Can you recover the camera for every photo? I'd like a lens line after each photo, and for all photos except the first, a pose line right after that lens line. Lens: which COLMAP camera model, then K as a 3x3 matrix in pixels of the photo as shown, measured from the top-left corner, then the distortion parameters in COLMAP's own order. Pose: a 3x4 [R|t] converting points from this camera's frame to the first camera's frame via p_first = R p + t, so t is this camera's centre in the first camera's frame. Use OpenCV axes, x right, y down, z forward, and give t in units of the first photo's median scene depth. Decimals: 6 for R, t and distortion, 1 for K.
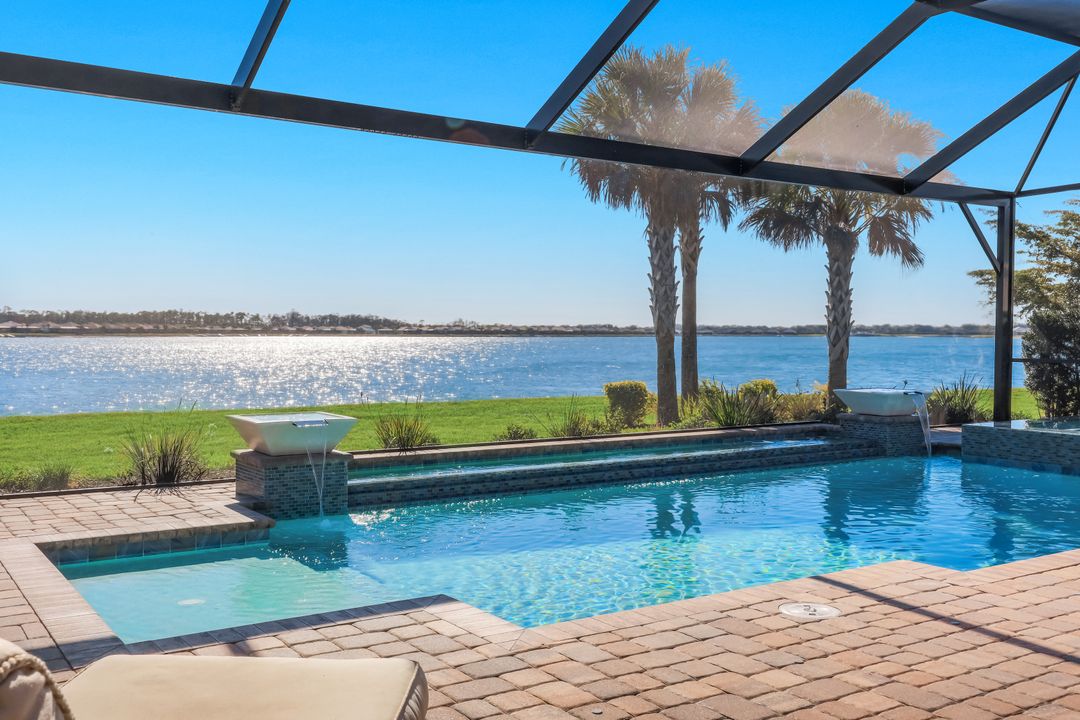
lens RADIAL K [[1038.9, 0, 540.8], [0, 1038.9, 361.9], [0, 0, 1]] dist [-0.000506, 0.001235]
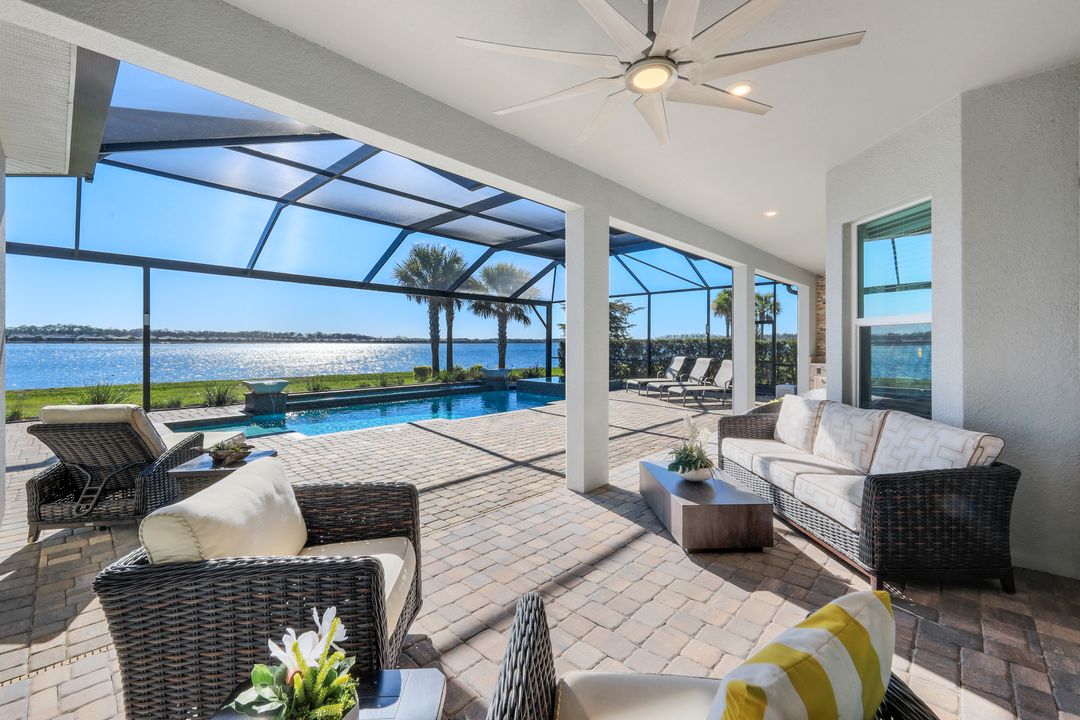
lens RADIAL K [[444.0, 0, 538.7], [0, 444.0, 344.1], [0, 0, 1]] dist [-0.009100, 0.000000]
pose [[0.974267, 0.000639, 0.225395, 0.189797], [0.004567, 0.999735, -0.022577, -0.017329], [-0.225349, 0.023026, 0.974006, -0.335830]]
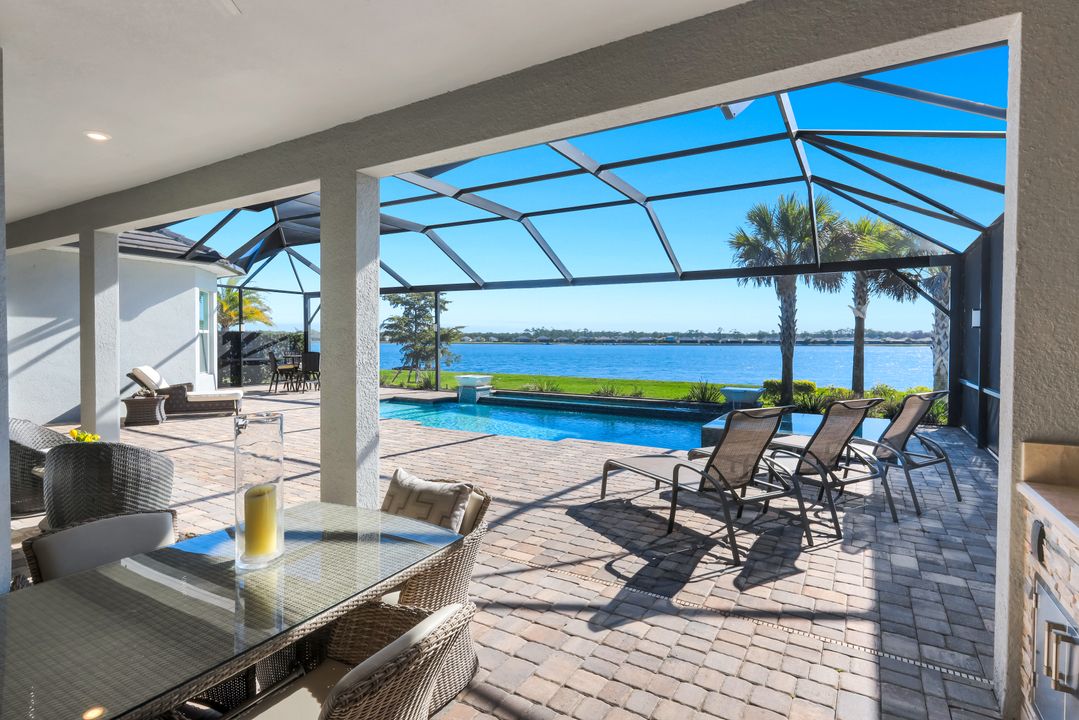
lens RADIAL K [[538.3, 0, 536.5], [0, 538.3, 354.4], [0, 0, 1]] dist [-0.001653, -0.000283]
pose [[0.430676, 0.018334, -0.902321, 1.249342], [-0.026521, 0.999619, 0.007652, -0.029973], [0.902117, 0.020635, 0.430998, 0.325769]]
